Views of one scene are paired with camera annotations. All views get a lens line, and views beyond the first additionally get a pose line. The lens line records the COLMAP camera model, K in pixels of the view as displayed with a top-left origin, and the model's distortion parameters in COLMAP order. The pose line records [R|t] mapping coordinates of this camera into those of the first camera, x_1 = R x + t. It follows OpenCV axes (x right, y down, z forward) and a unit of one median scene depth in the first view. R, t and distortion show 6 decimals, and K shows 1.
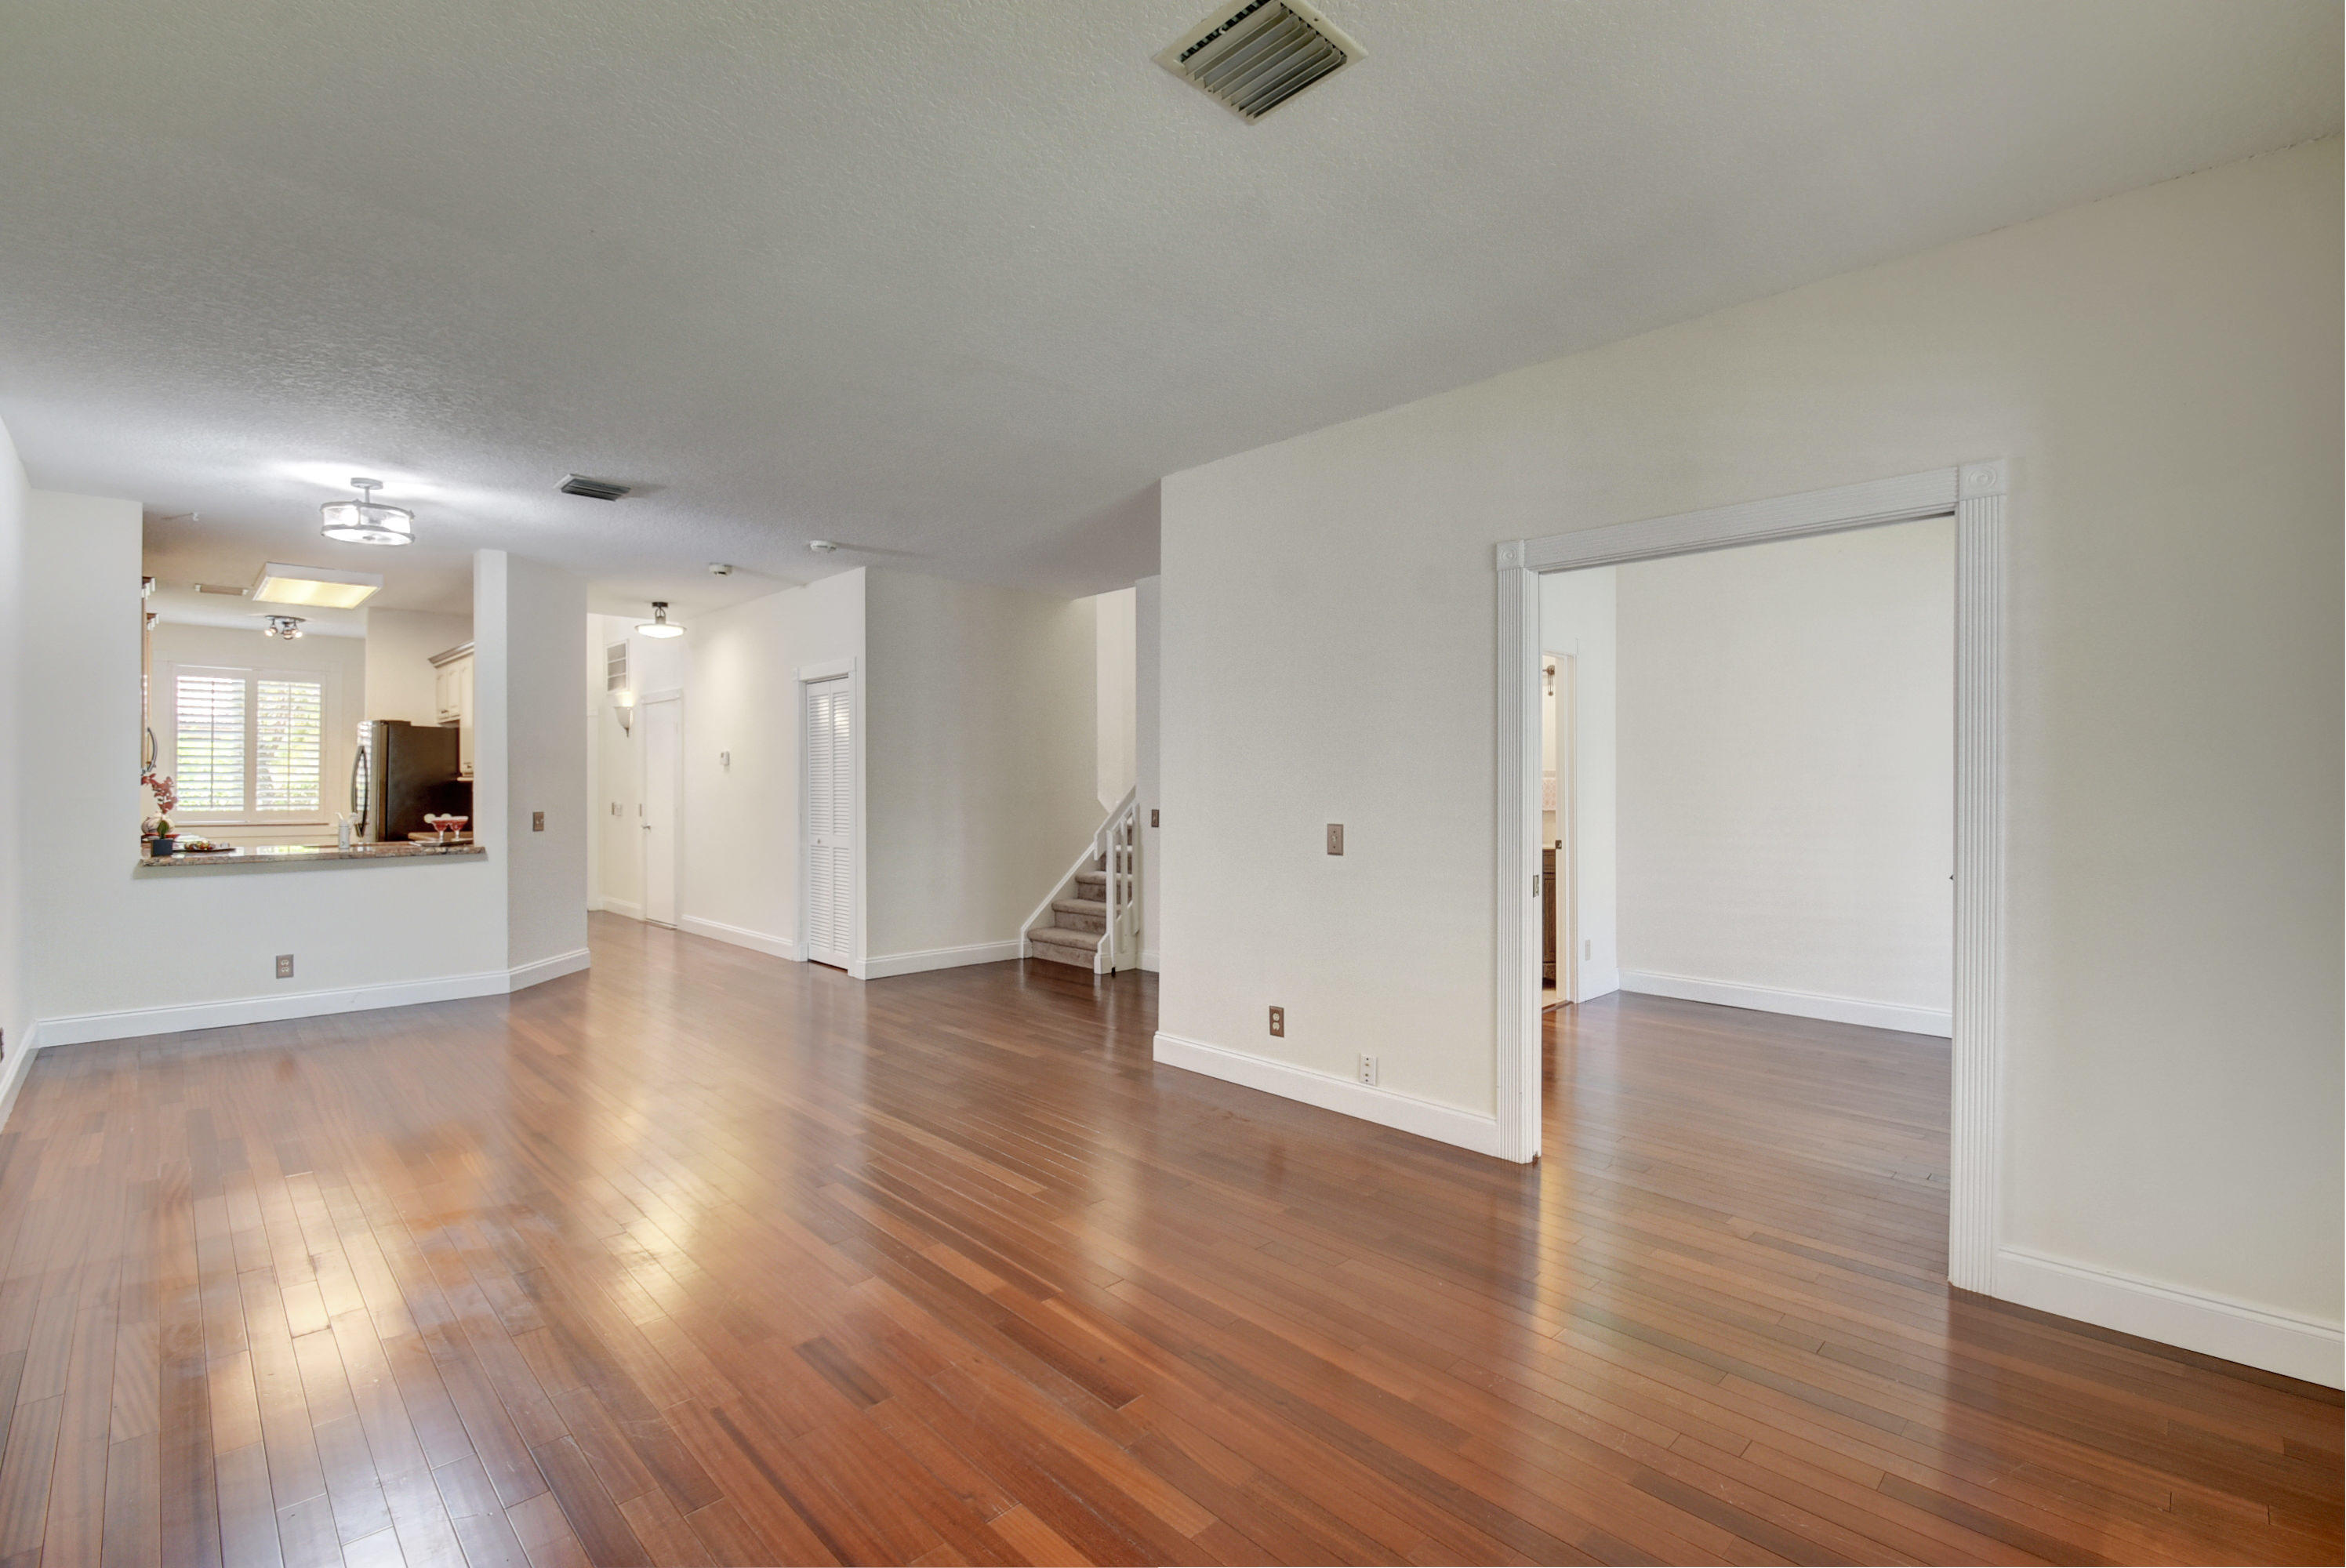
lens RADIAL K [[1017.5, 0, 1181.8], [0, 1017.5, 786.1], [0, 0, 1]] dist [-0.013566, -0.001173]
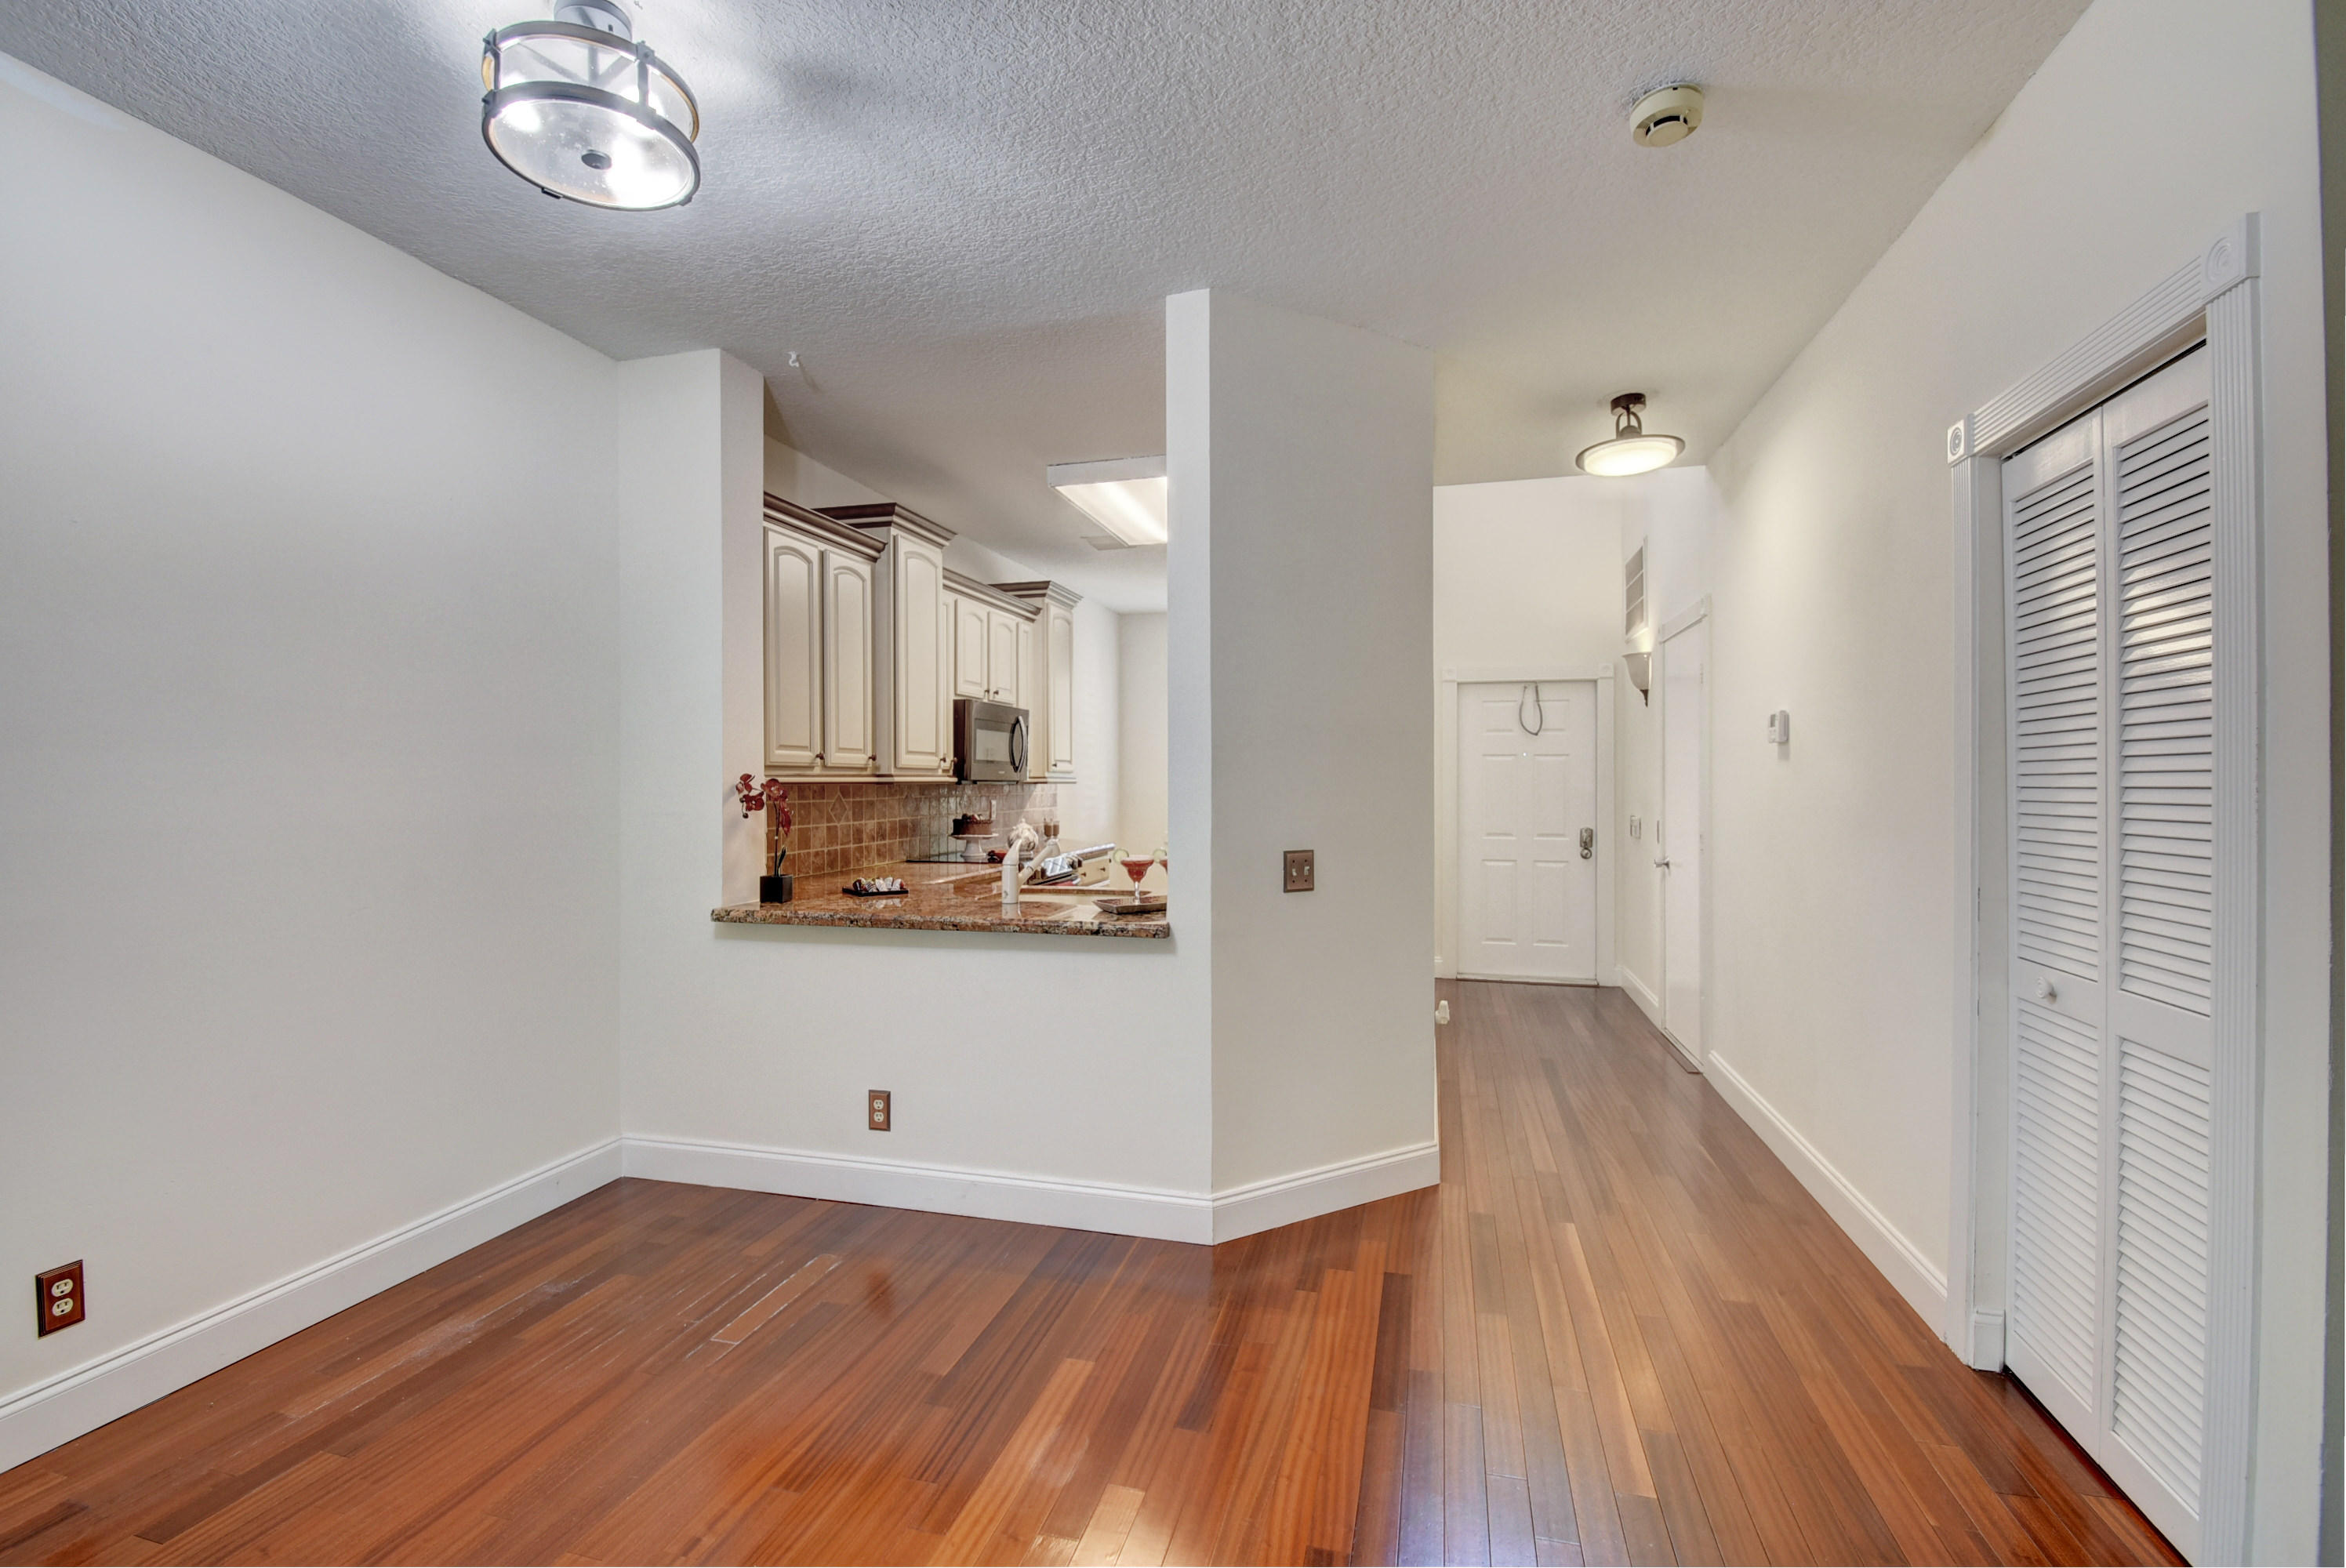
lens RADIAL K [[1017.5, 0, 1161.9], [0, 1017.5, 785.3], [0, 0, 1]] dist [-0.013566, -0.001173]
pose [[0.482139, 0.000949, -0.876094, -0.214081], [0.000258, 0.999999, 0.001225, -0.004075], [0.876095, -0.000816, 0.482139, 0.596531]]
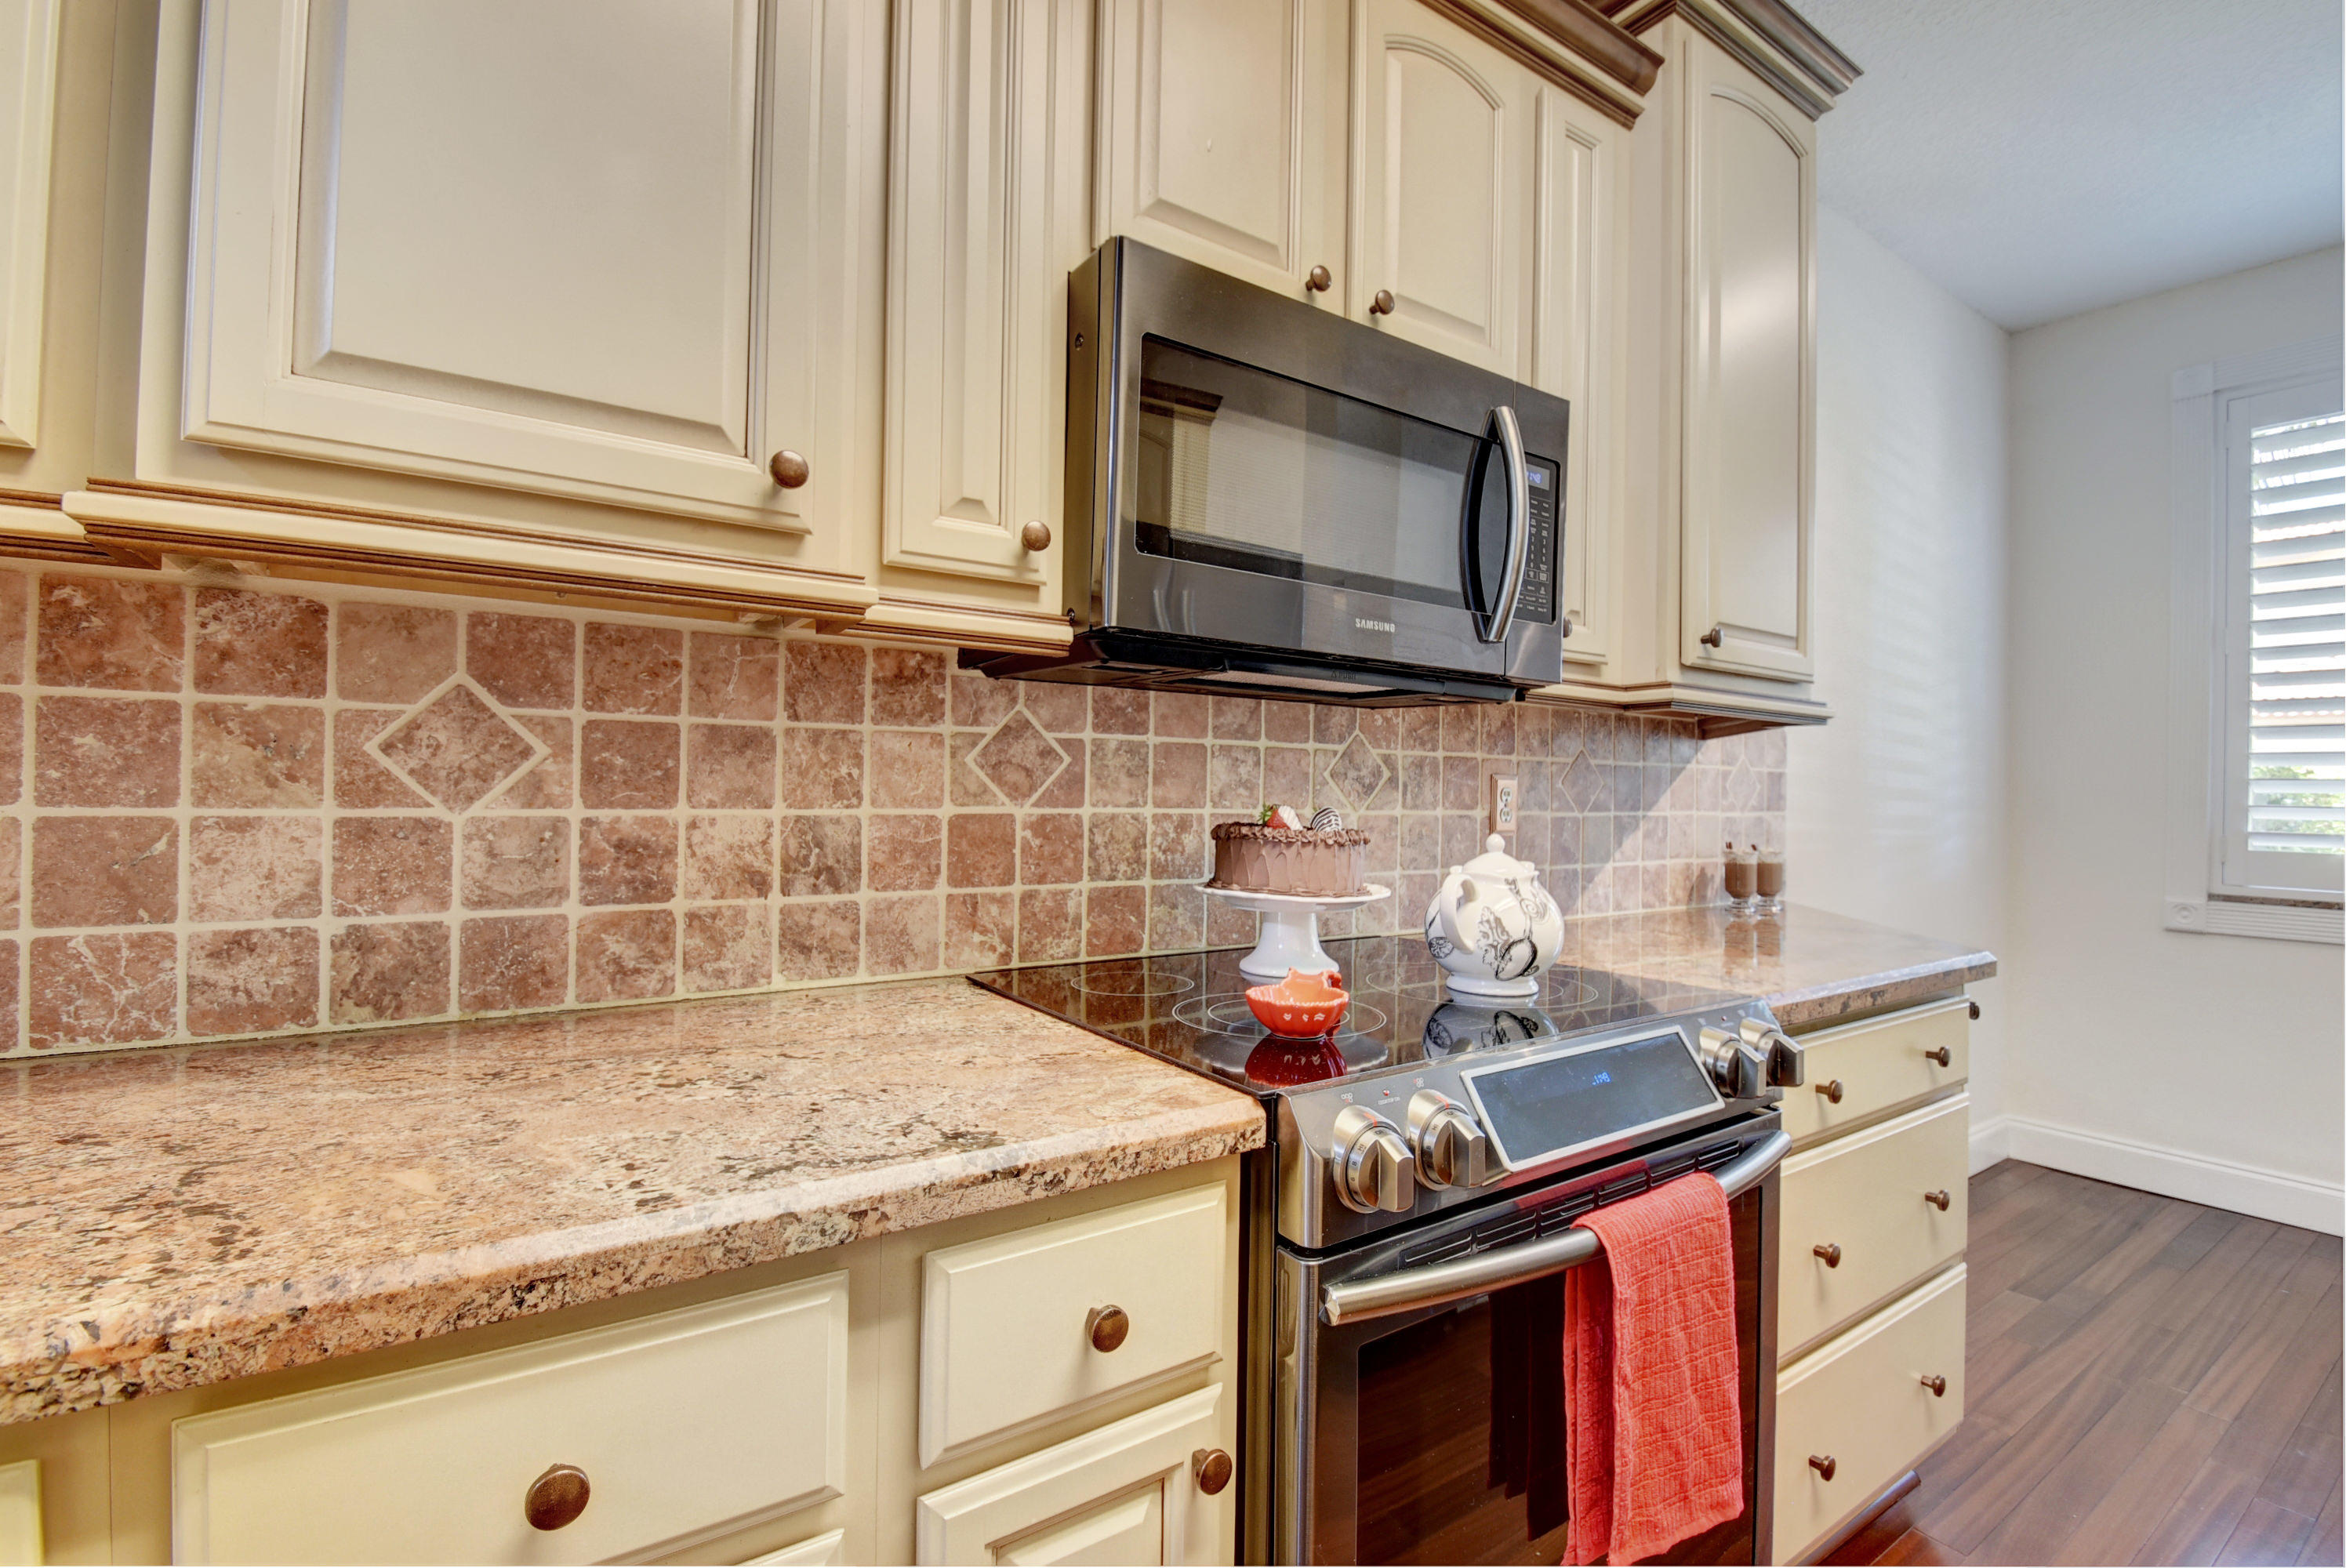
lens RADIAL K [[1017.5, 0, 1178.3], [0, 1017.5, 788.0], [0, 0, 1]] dist [-0.013566, -0.001173]
pose [[-0.208521, -0.004183, -0.978009, -0.708479], [-0.021707, 0.999764, 0.000352, 0.013565], [0.977777, 0.021303, -0.208562, 0.834949]]
